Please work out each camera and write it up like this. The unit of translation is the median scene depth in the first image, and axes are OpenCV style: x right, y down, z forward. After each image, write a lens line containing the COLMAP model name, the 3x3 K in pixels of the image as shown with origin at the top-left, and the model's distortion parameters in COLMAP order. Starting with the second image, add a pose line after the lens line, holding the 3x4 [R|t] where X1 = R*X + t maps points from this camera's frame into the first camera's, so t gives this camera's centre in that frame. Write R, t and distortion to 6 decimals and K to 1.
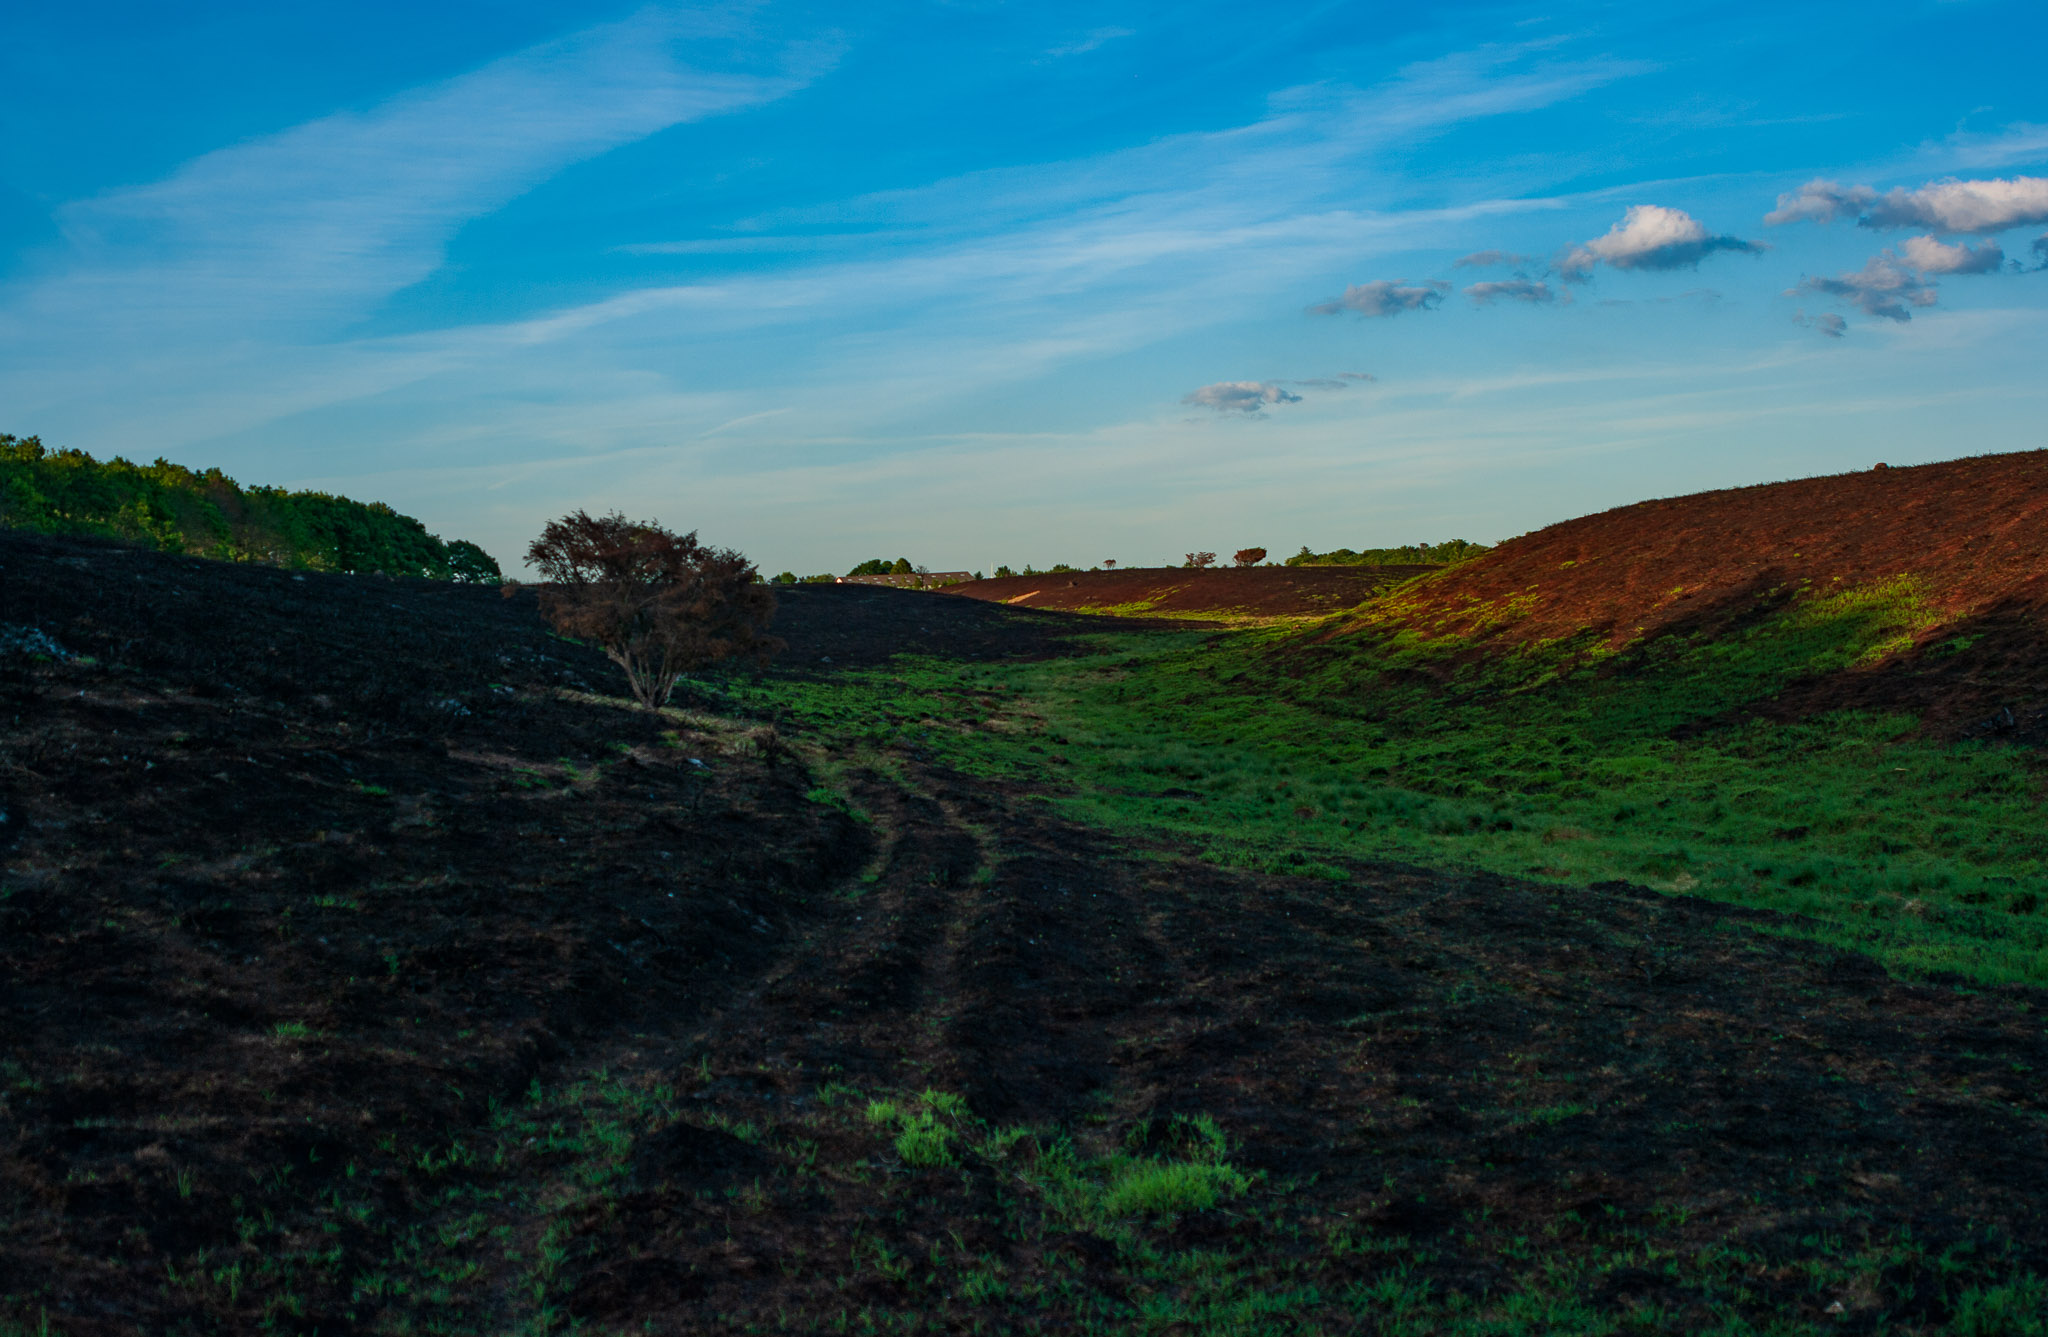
lens RADIAL K [[2628.5, 0, 1031.7], [0, 2628.5, 669.9], [0, 0, 1]] dist [-0.029637, 0.000000]
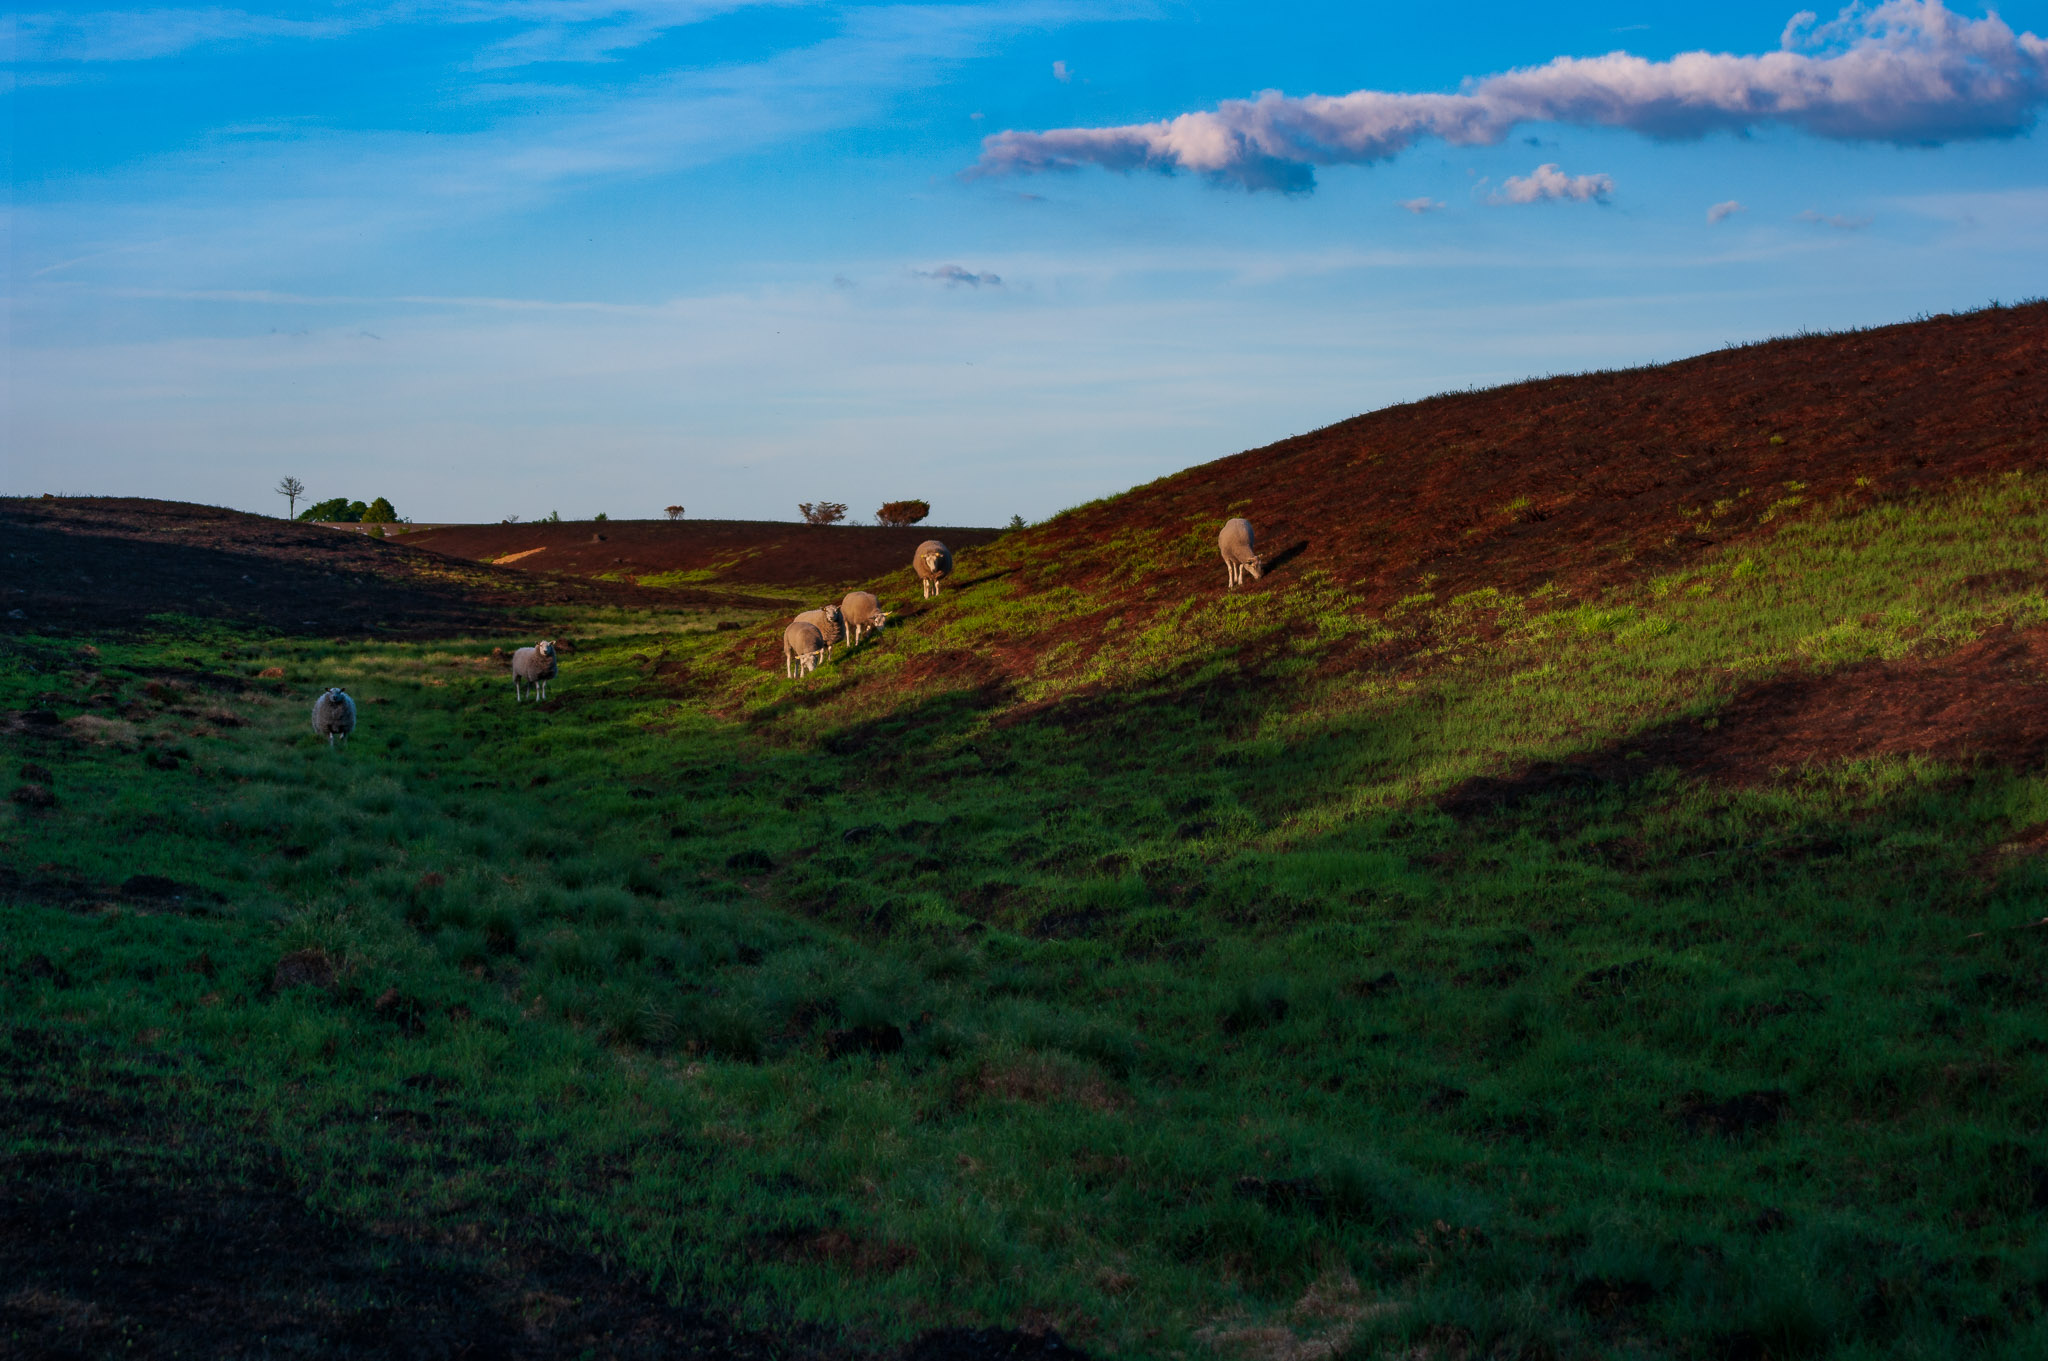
lens RADIAL K [[3934.4, 0, 1016.6], [0, 3934.4, 687.5], [0, 0, 1]] dist [0.137263, 0.000000]
pose [[0.993914, 0.049873, 0.098222, 0.123236], [-0.049497, 0.998755, -0.006269, 0.014860], [-0.098413, 0.001369, 0.995145, 0.425616]]
